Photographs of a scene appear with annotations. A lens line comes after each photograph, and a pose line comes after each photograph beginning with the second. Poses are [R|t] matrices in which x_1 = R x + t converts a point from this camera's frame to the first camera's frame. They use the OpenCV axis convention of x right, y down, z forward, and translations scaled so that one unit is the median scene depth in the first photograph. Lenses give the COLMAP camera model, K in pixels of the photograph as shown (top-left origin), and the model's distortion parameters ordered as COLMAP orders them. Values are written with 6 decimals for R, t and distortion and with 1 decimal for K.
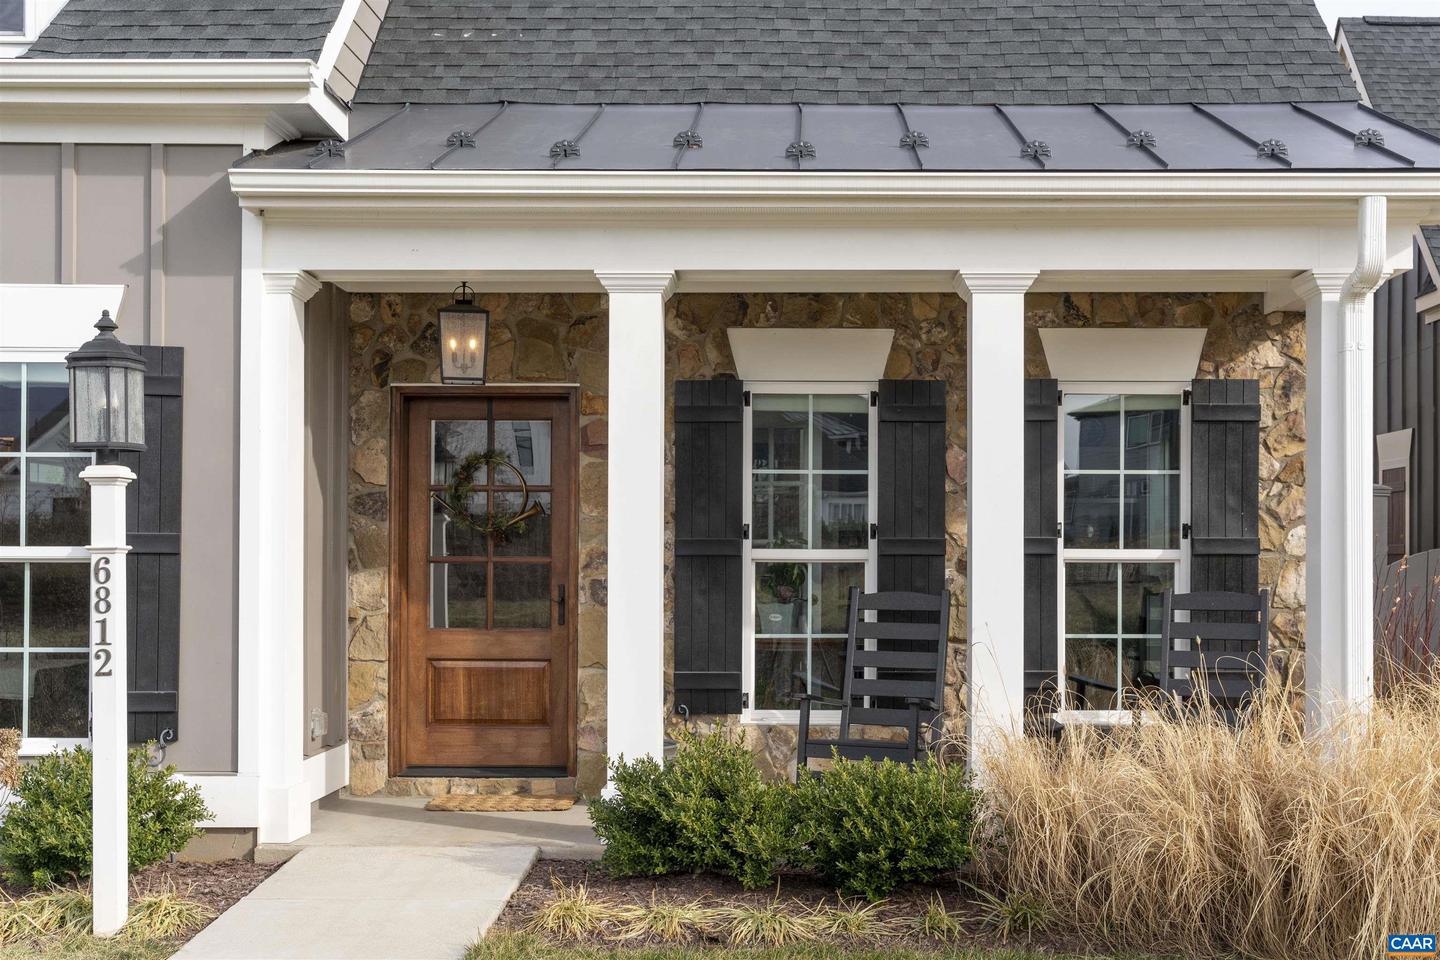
lens RADIAL K [[1589.1, 0, 772.6], [0, 1589.1, 563.0], [0, 0, 1]] dist [-0.004947, 0.020157]
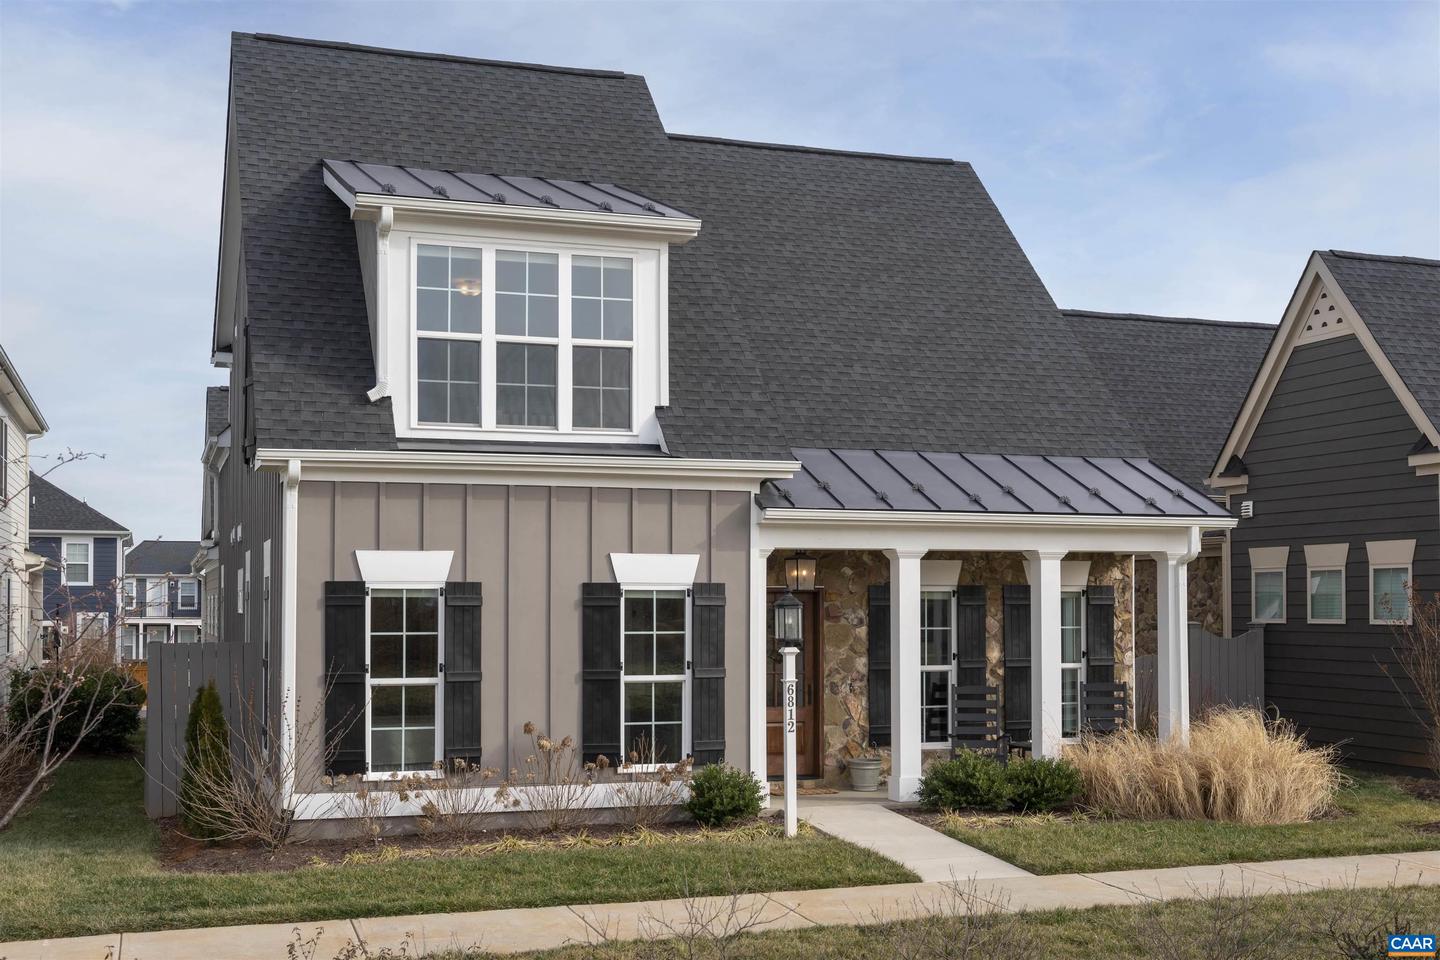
lens RADIAL K [[1617.9, 0, 719.9], [0, 1617.9, 581.8], [0, 0, 1]] dist [-0.069401, 0.000137]
pose [[0.949160, 0.001696, 0.314791, -0.912882], [0.004389, 0.999817, -0.018621, -0.081377], [-0.314765, 0.019056, 0.948978, -0.943622]]
